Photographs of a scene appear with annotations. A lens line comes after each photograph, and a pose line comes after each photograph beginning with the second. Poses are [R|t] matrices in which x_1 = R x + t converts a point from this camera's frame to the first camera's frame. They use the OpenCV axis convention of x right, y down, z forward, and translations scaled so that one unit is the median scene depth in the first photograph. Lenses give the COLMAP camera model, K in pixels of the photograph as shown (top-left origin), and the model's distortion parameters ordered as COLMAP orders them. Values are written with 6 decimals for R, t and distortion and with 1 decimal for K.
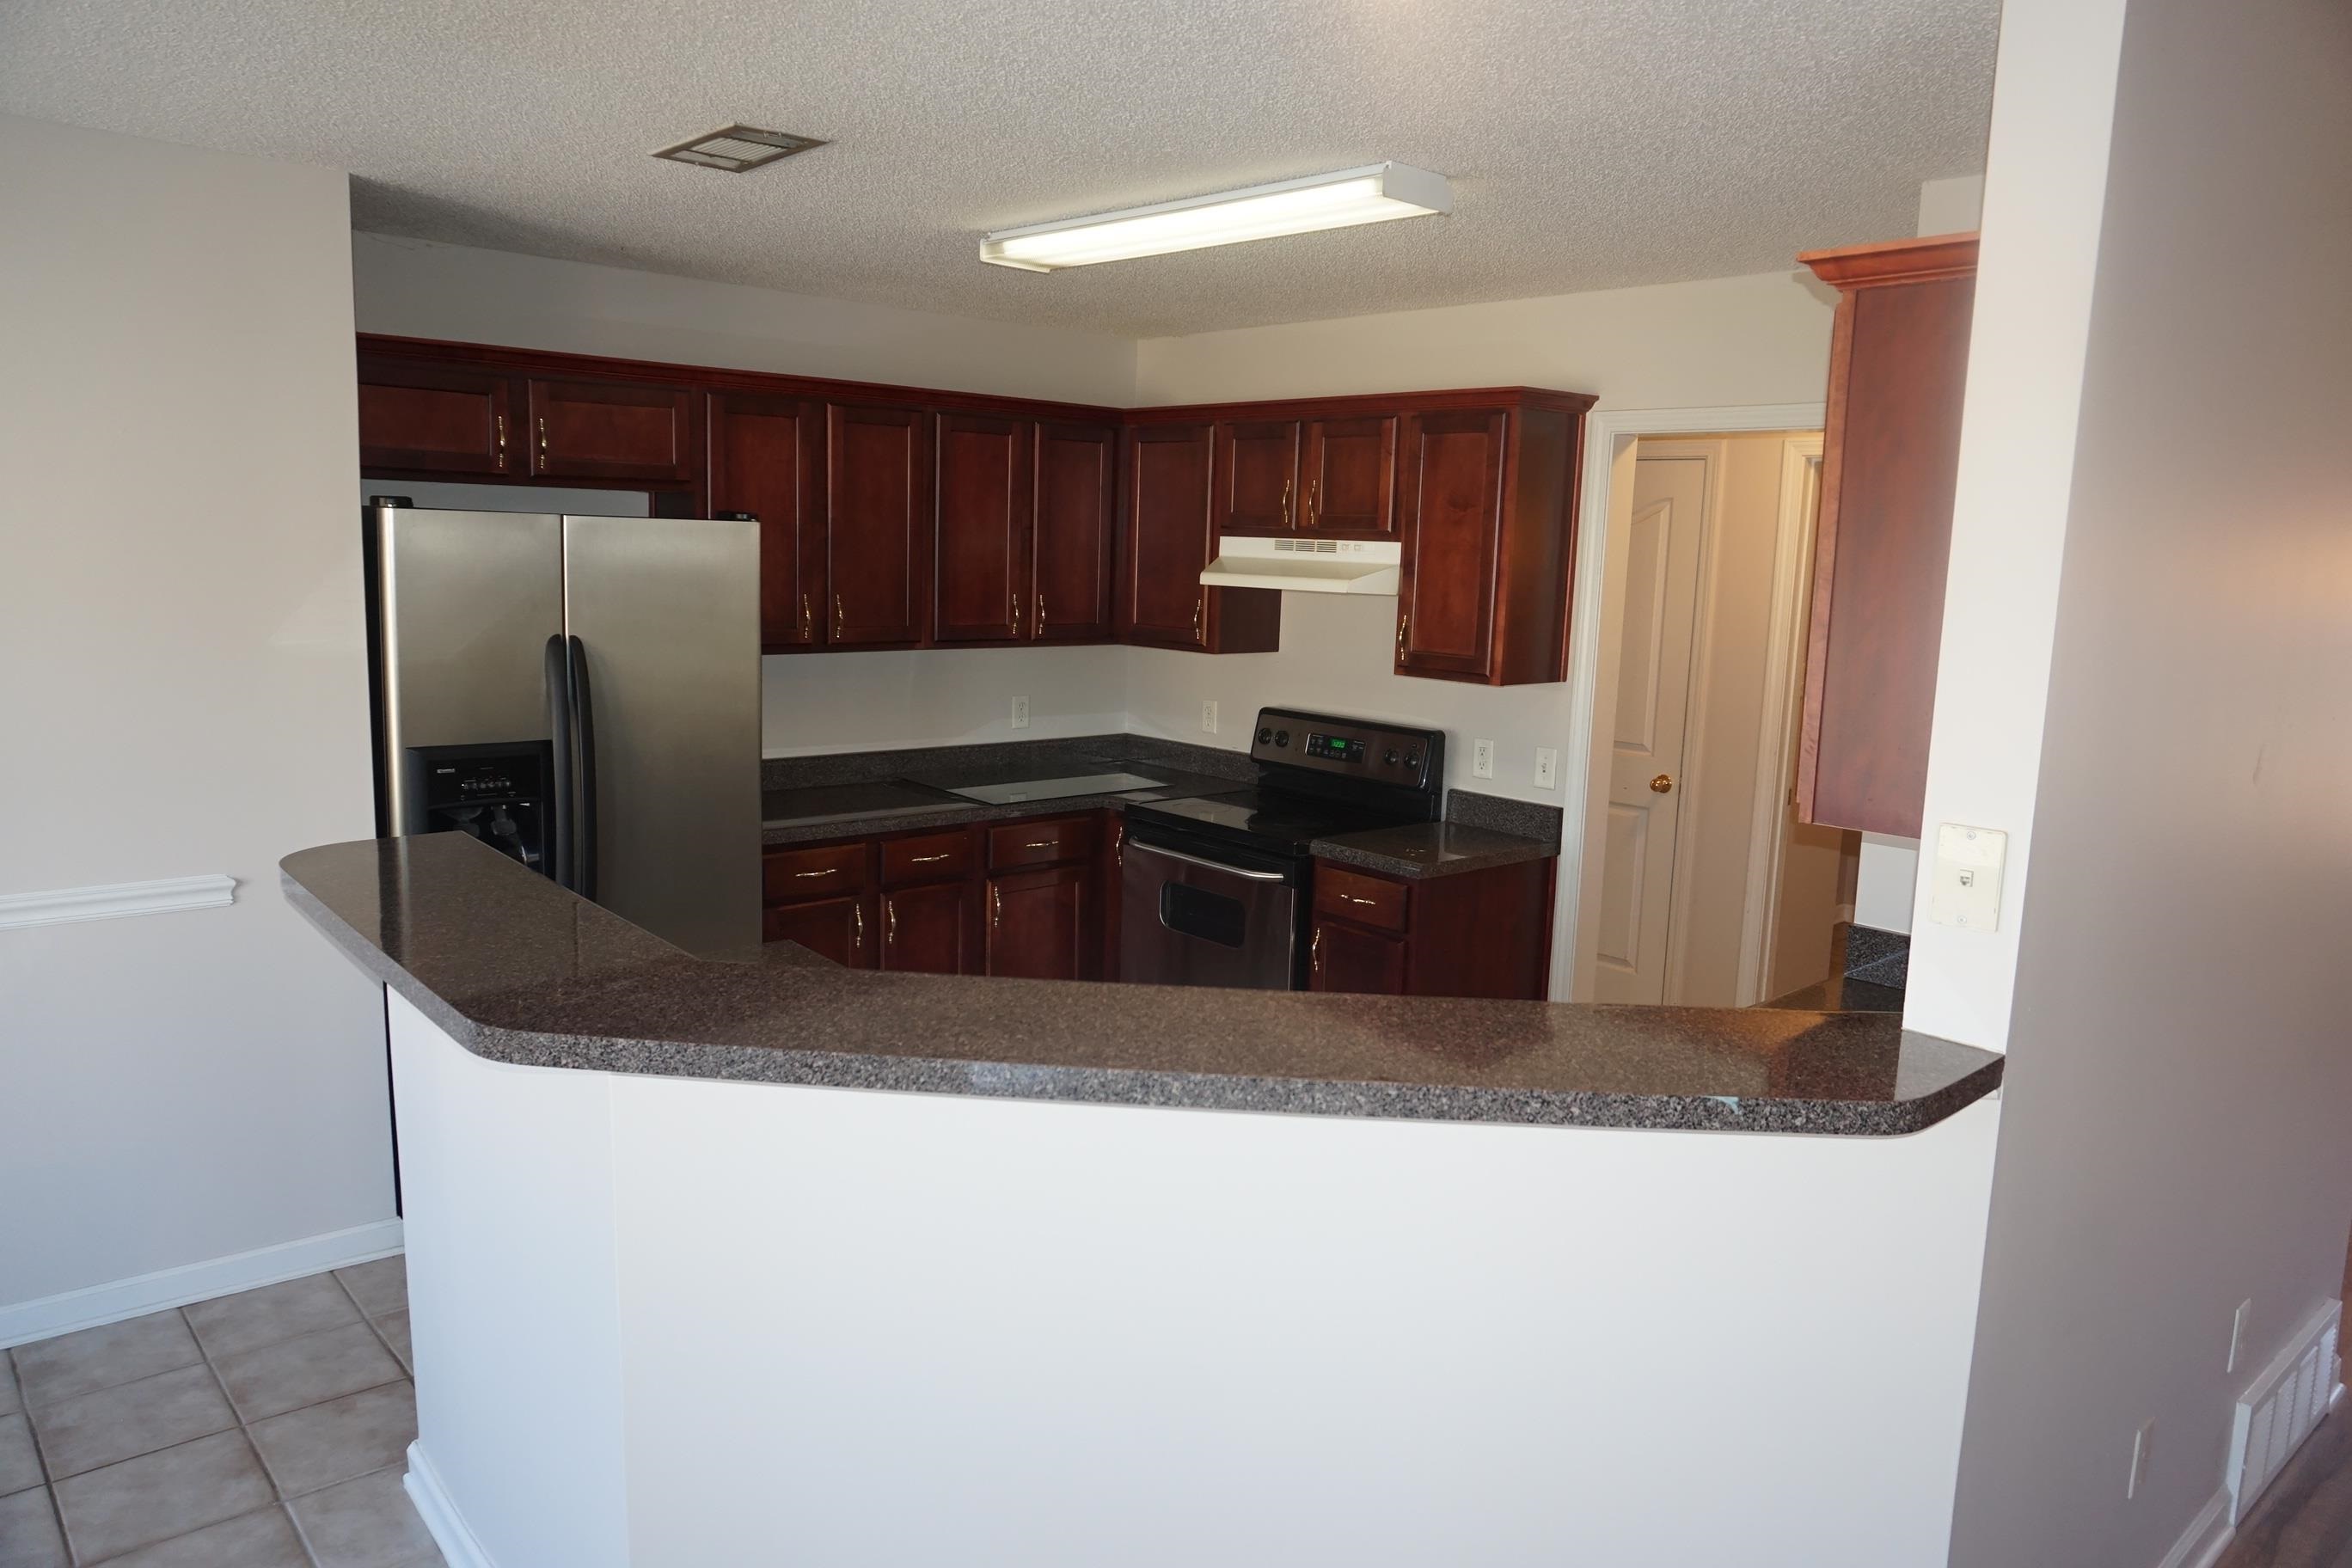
lens RADIAL K [[1610.0, 0, 1176.0], [0, 1610.0, 784.0], [0, 0, 1]] dist [-0.001890, 0.001224]
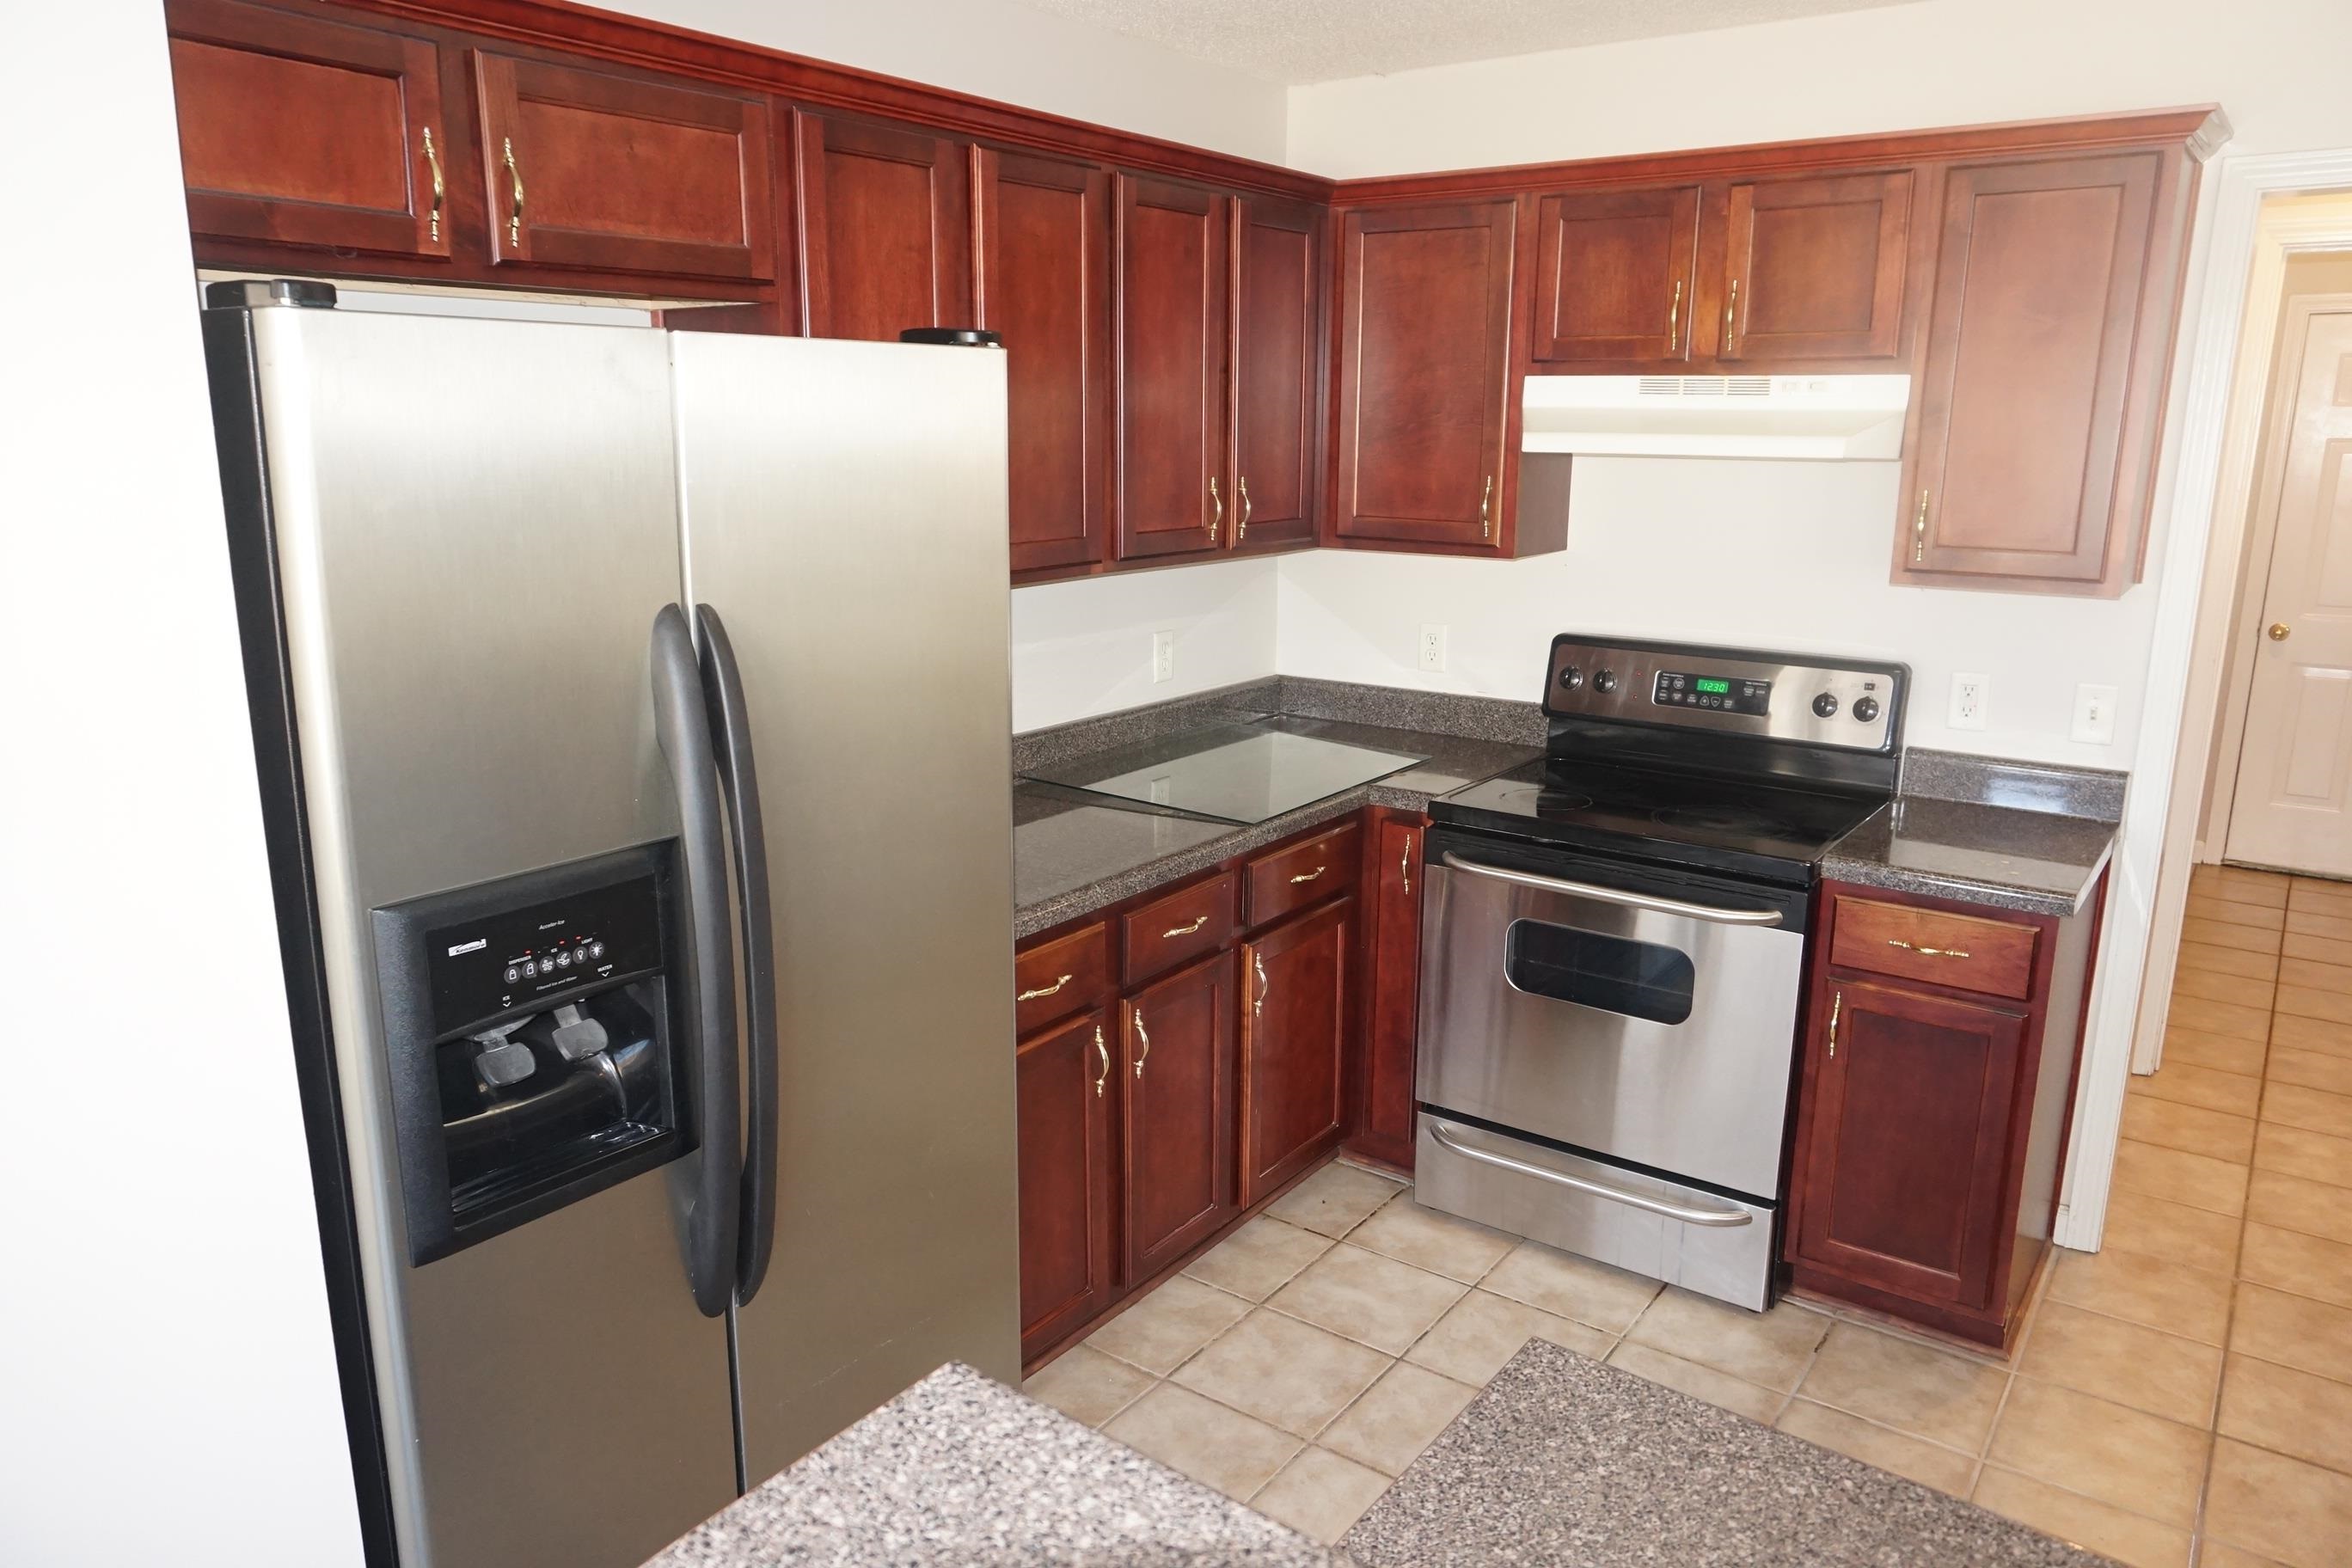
lens RADIAL K [[1563.3, 0, 1176.0], [0, 1563.3, 784.0], [0, 0, 1]] dist [-0.021443, 0.000368]
pose [[0.973752, -0.077612, 0.213971, -0.276699], [0.059809, 0.994282, 0.088466, -0.058765], [-0.219614, -0.073346, 0.972826, 0.438794]]
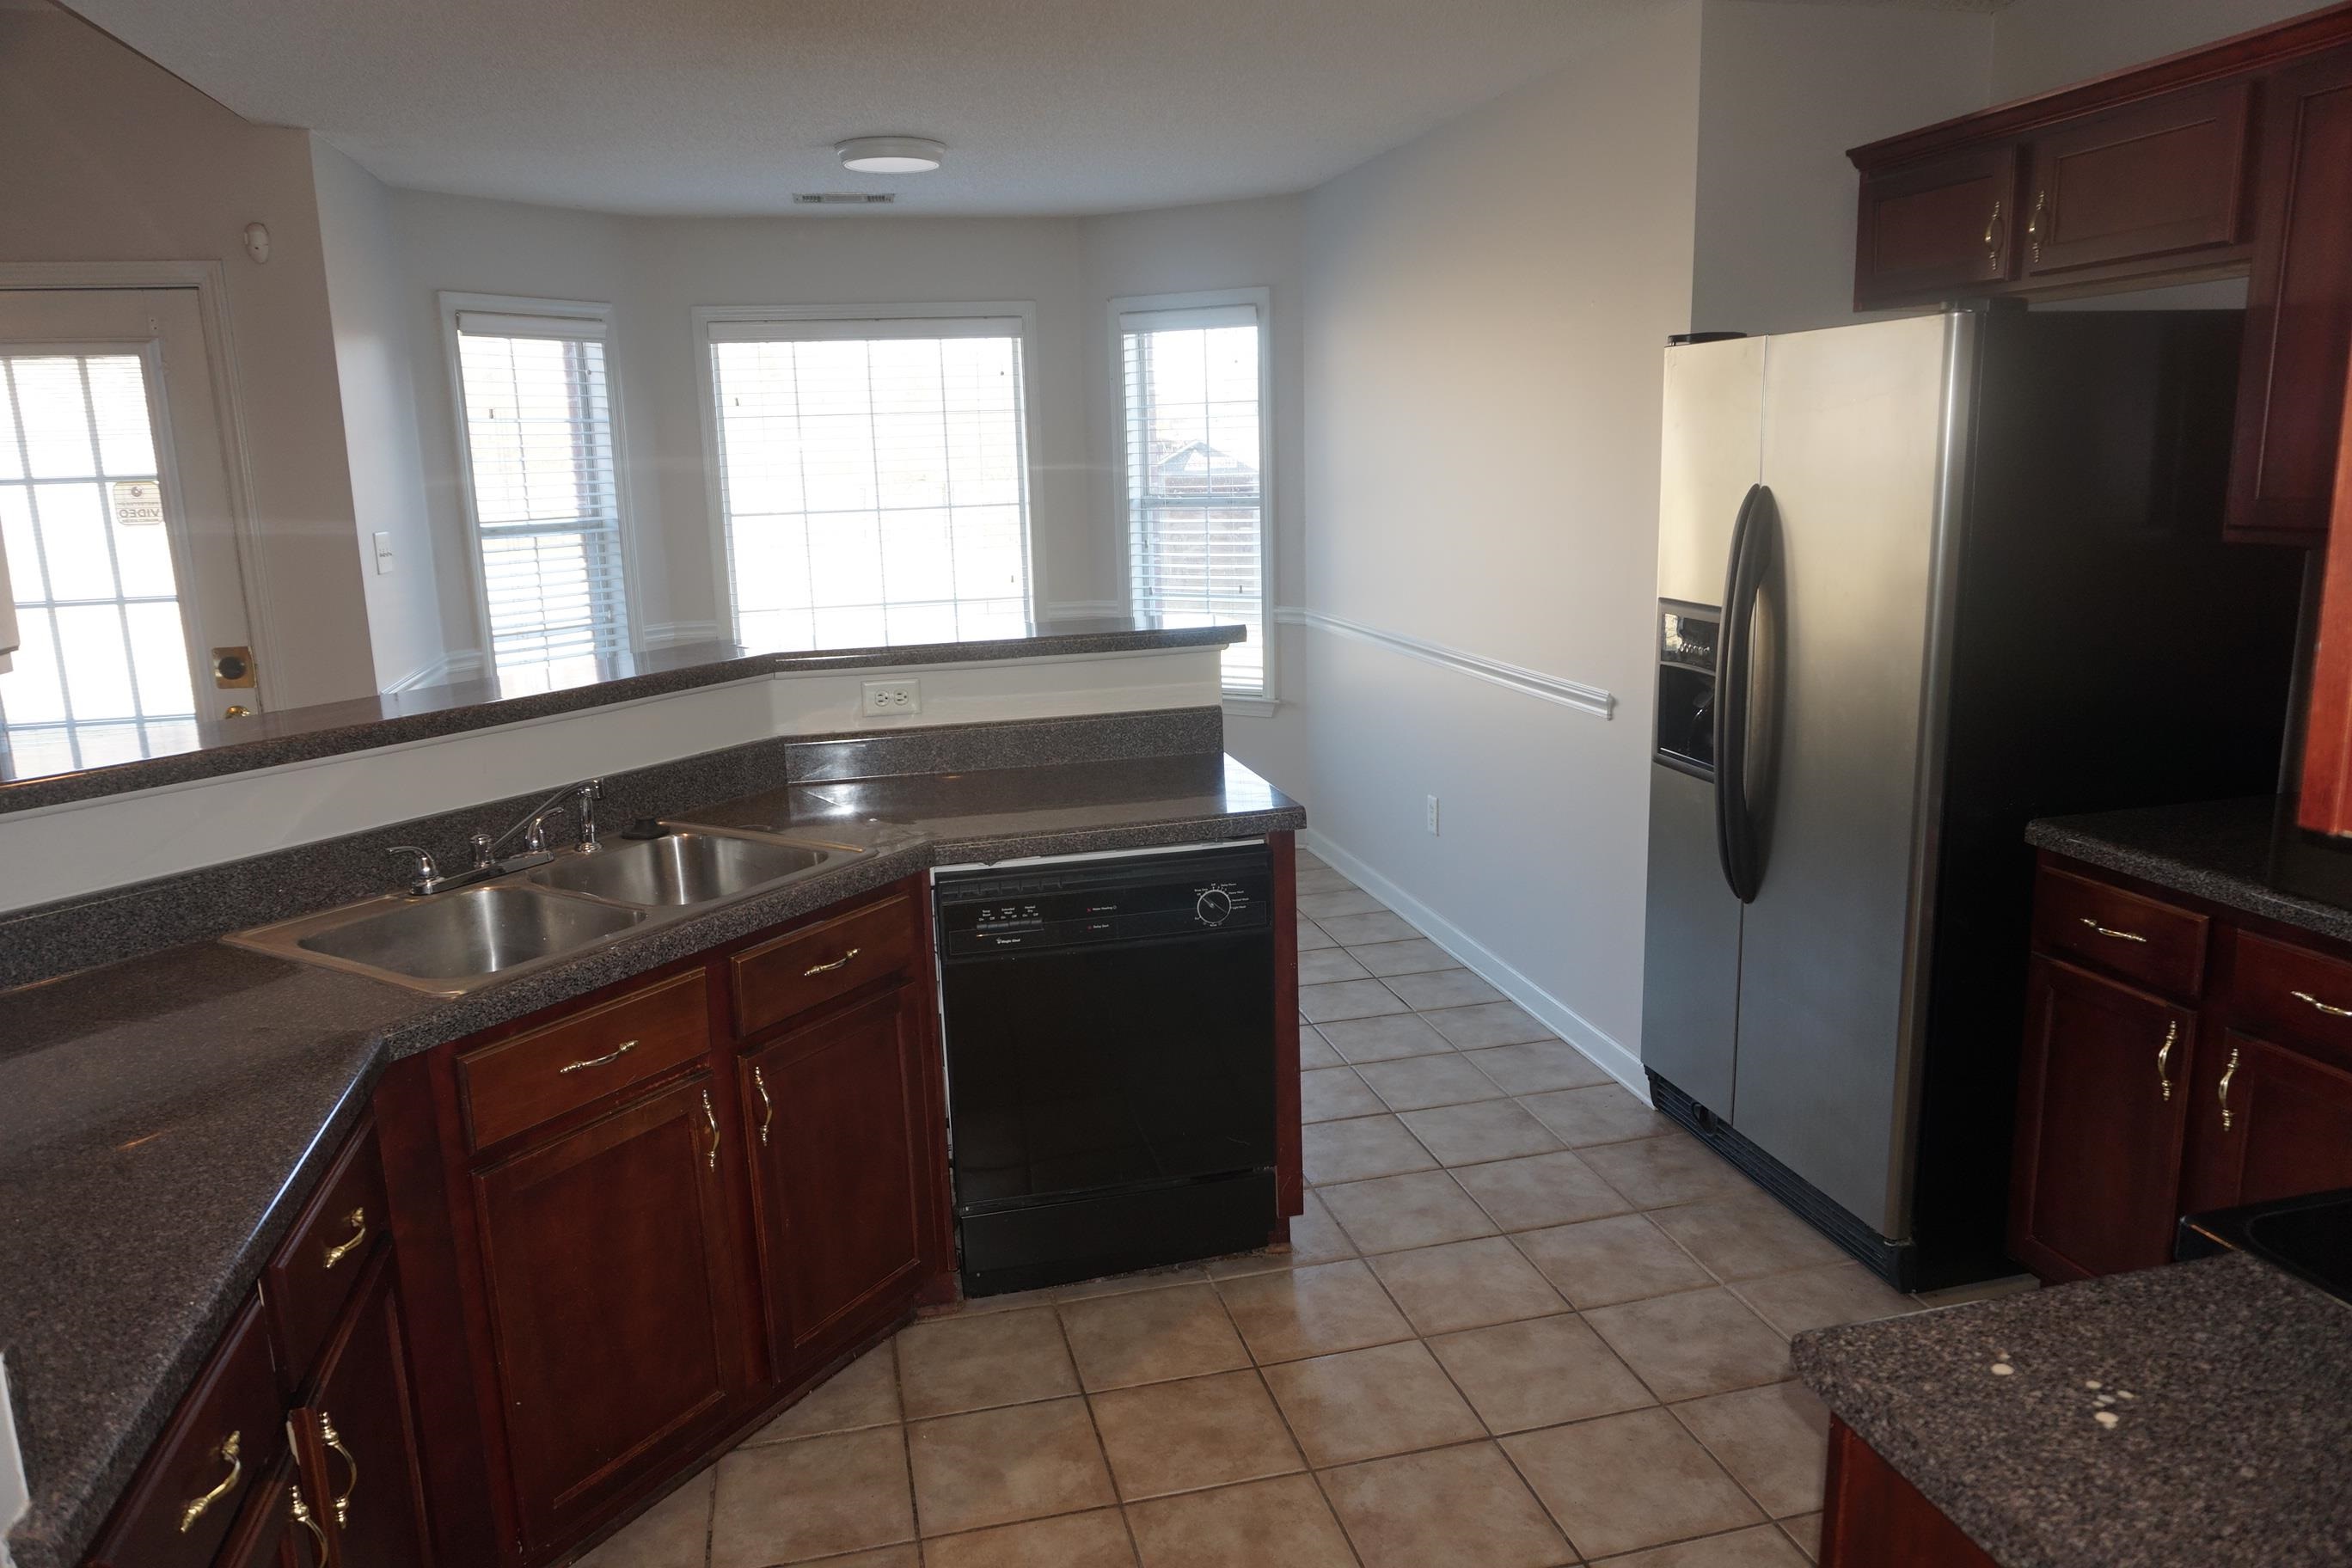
lens RADIAL K [[1610.0, 0, 1176.0], [0, 1610.0, 784.0], [0, 0, 1]] dist [-0.001890, 0.001224]
pose [[-0.457249, 0.167908, -0.873344, 0.401505], [-0.118337, 0.961796, 0.246870, -0.091854], [0.881430, 0.216230, -0.419911, 0.897277]]
